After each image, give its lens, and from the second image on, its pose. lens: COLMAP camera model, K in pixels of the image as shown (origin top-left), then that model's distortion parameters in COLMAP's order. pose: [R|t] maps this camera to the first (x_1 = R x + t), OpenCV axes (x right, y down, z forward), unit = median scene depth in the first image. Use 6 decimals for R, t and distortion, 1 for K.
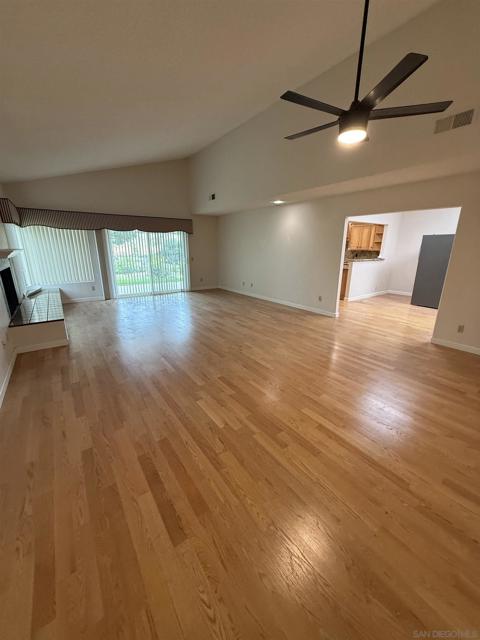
lens RADIAL K [[254.4, 0, 240.4], [0, 254.4, 320.1], [0, 0, 1]] dist [-0.000613, 0.000296]
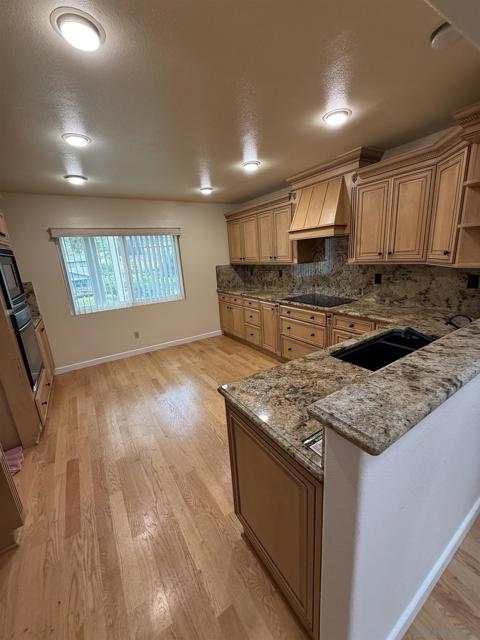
lens RADIAL K [[254.4, 0, 240.3], [0, 254.4, 318.8], [0, 0, 1]] dist [-0.000613, 0.000296]
pose [[0.996657, -0.055074, -0.060345, 0.293854], [0.052482, 0.997664, -0.043730, -0.193788], [0.062612, 0.040417, 0.997219, 0.657150]]
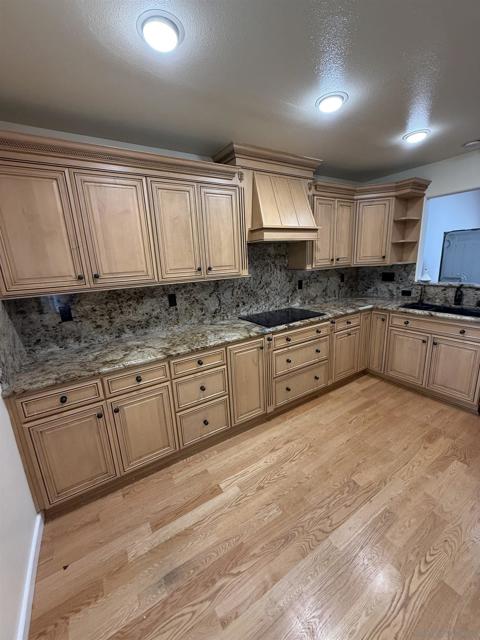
lens RADIAL K [[254.4, 0, 241.2], [0, 254.4, 320.1], [0, 0, 1]] dist [-0.000613, 0.000296]
pose [[0.052164, -0.243035, 0.968614, 0.098770], [0.337058, 0.917303, 0.212009, -0.300810], [-0.940038, 0.315420, 0.129767, 1.012689]]
